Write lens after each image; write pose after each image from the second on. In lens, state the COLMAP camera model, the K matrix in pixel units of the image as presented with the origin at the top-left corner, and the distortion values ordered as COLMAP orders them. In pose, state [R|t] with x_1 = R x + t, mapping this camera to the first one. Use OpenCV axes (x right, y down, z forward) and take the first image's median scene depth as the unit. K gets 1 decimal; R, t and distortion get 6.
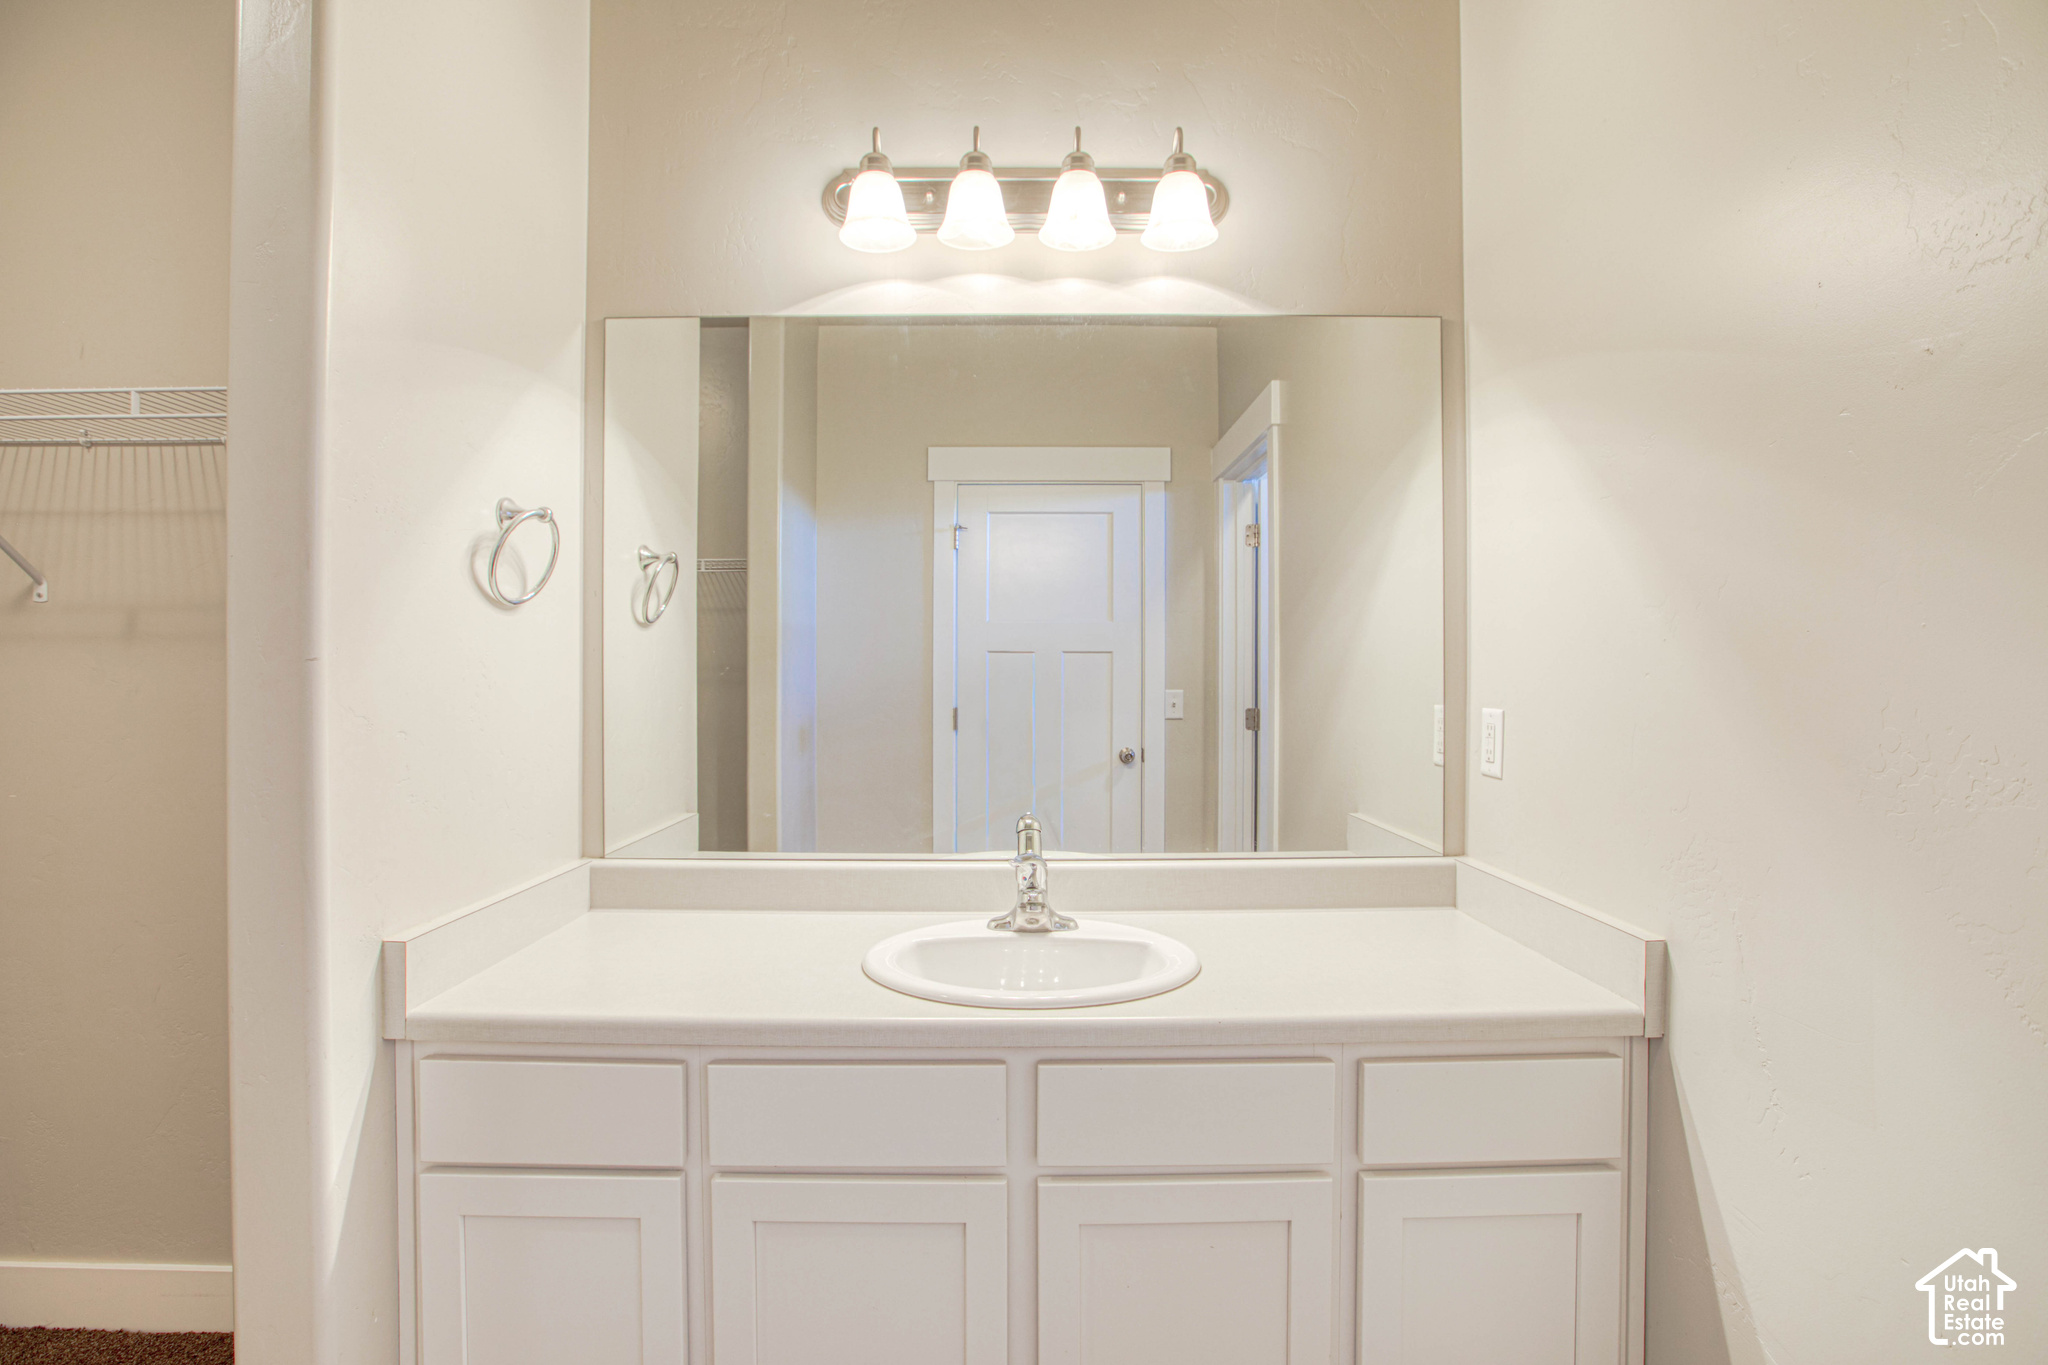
lens RADIAL K [[924.1, 0, 1025.5], [0, 924.1, 666.4], [0, 0, 1]] dist [-0.028649, 0.000962]
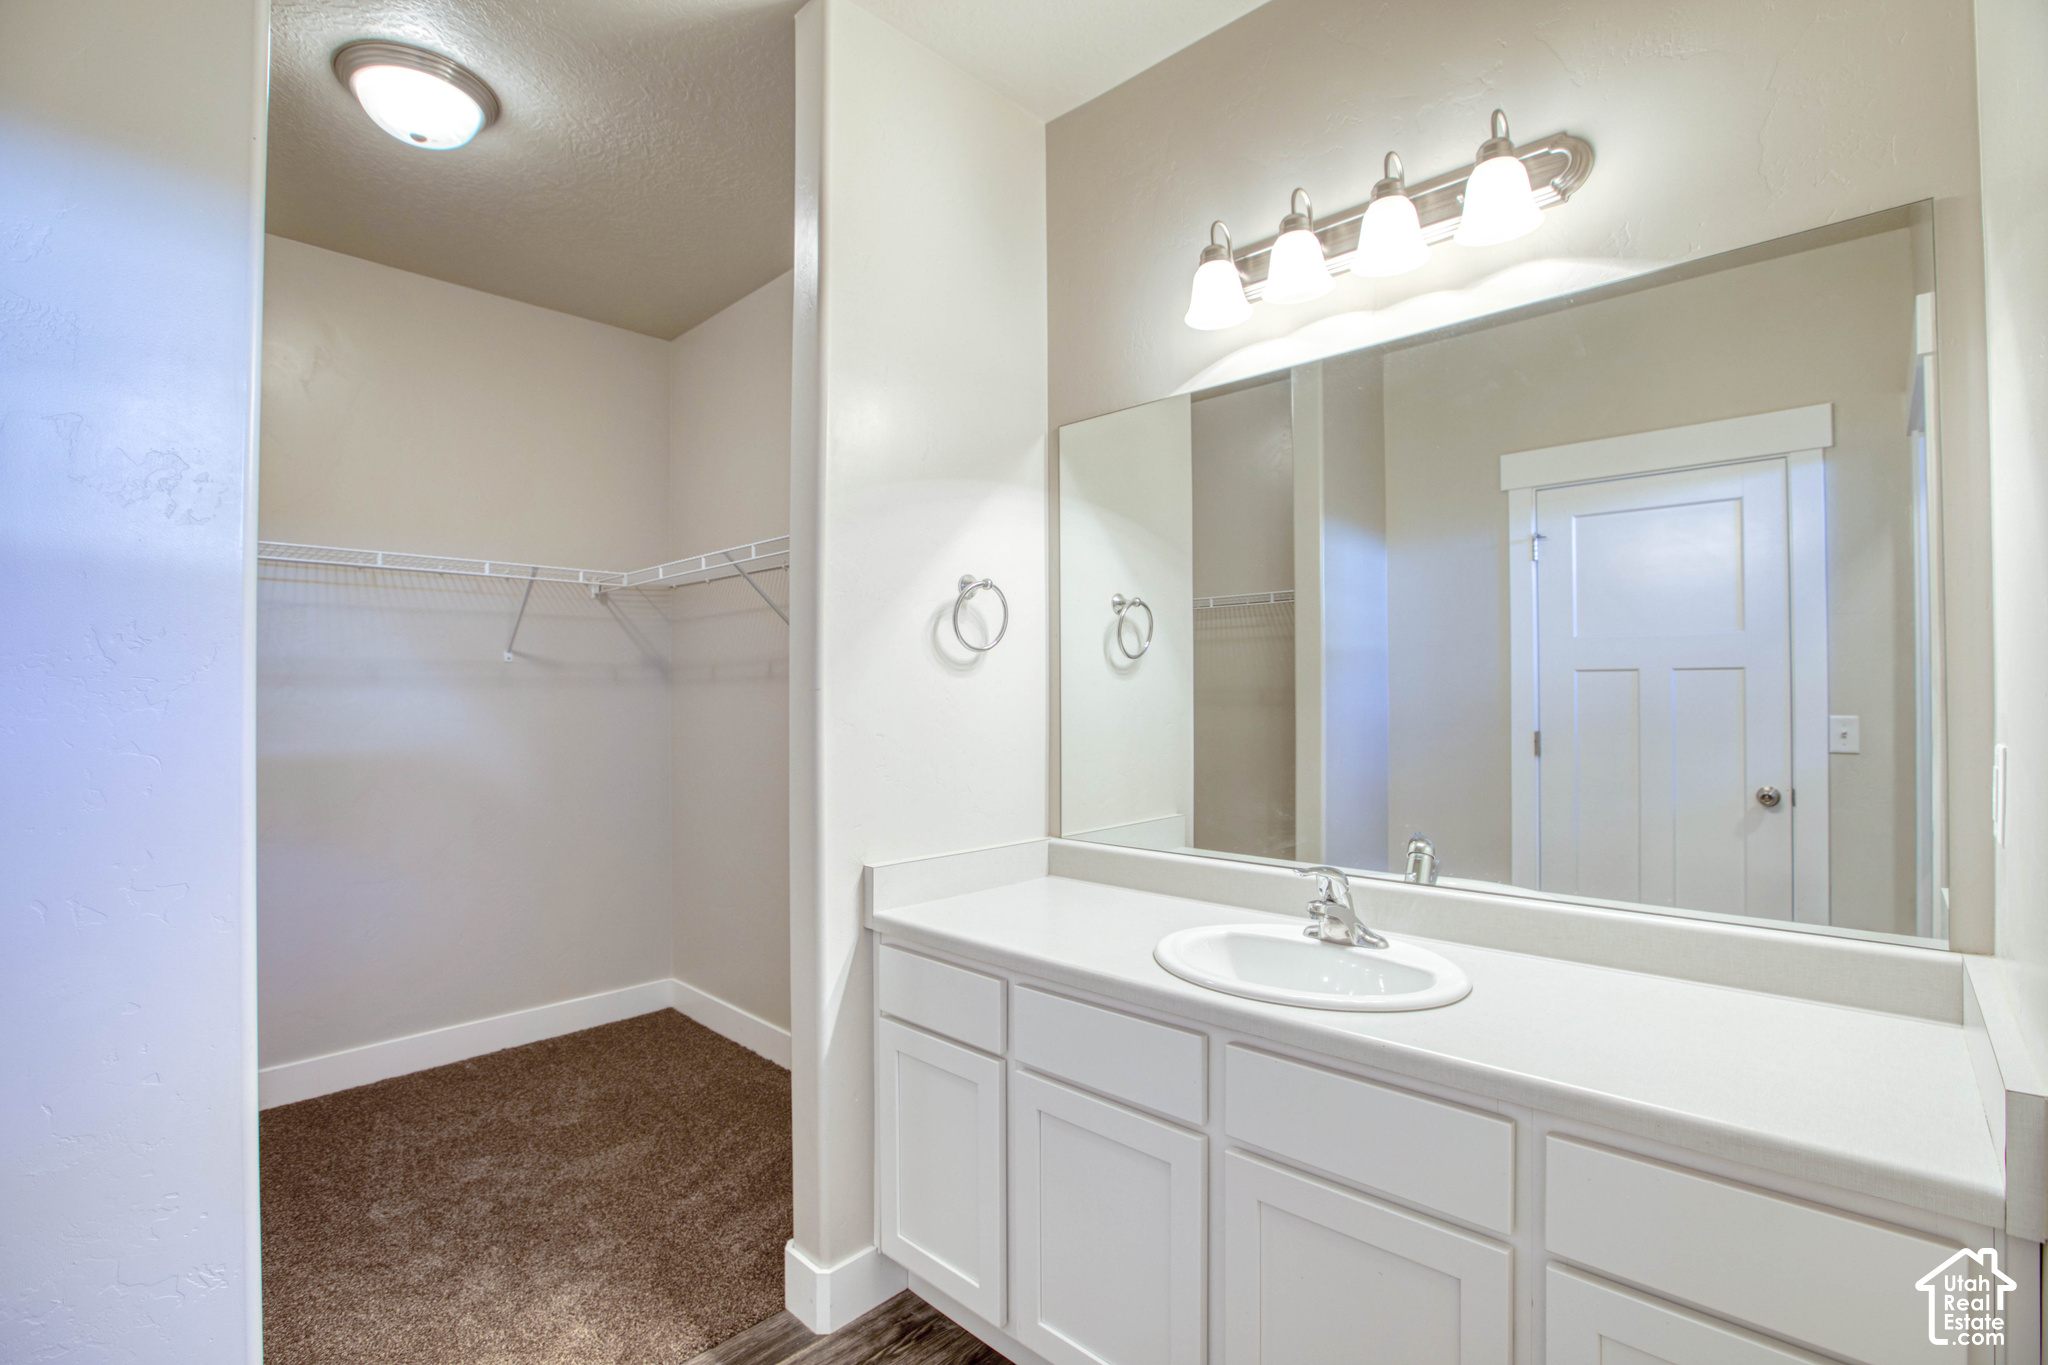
lens RADIAL K [[940.0, 0, 1092.9], [0, 940.0, 683.1], [0, 0, 1]] dist [-0.015640, 0.000301]
pose [[0.756844, -0.011663, -0.653491, 0.365837], [0.007992, 0.999931, -0.008591, -0.000469], [0.653546, 0.001279, 0.756886, 0.008934]]
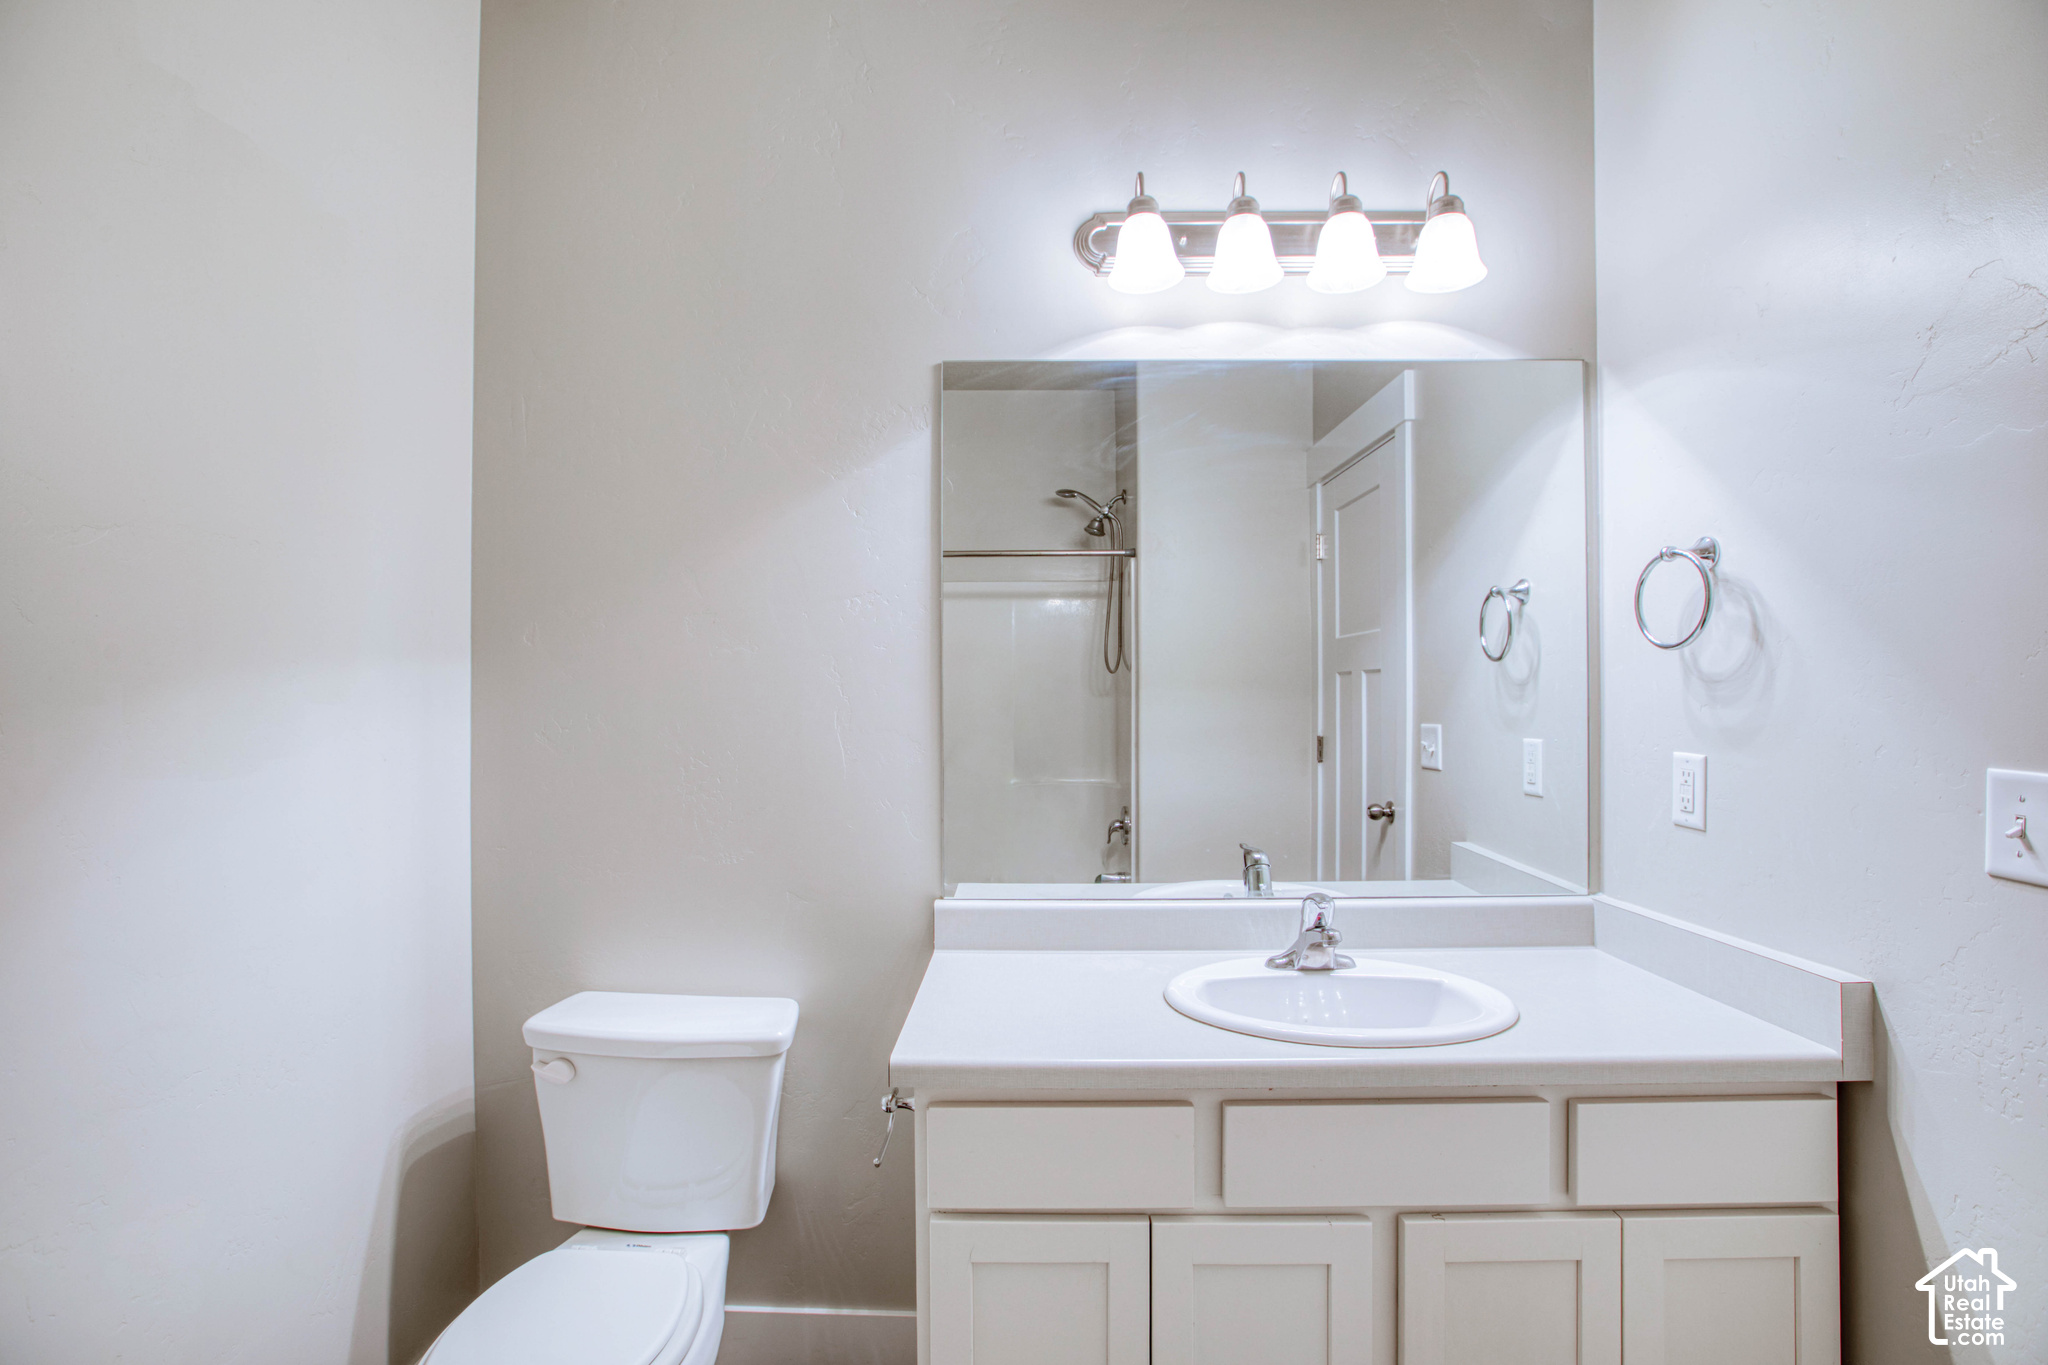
lens RADIAL K [[925.4, 0, 1022.6], [0, 925.4, 686.6], [0, 0, 1]] dist [-0.051902, 0.022320]
pose [[0.999893, -0.000947, -0.014576, -0.215989], [0.000650, 0.999792, -0.020380, 0.001088], [0.014592, 0.020368, 0.999686, 0.000416]]
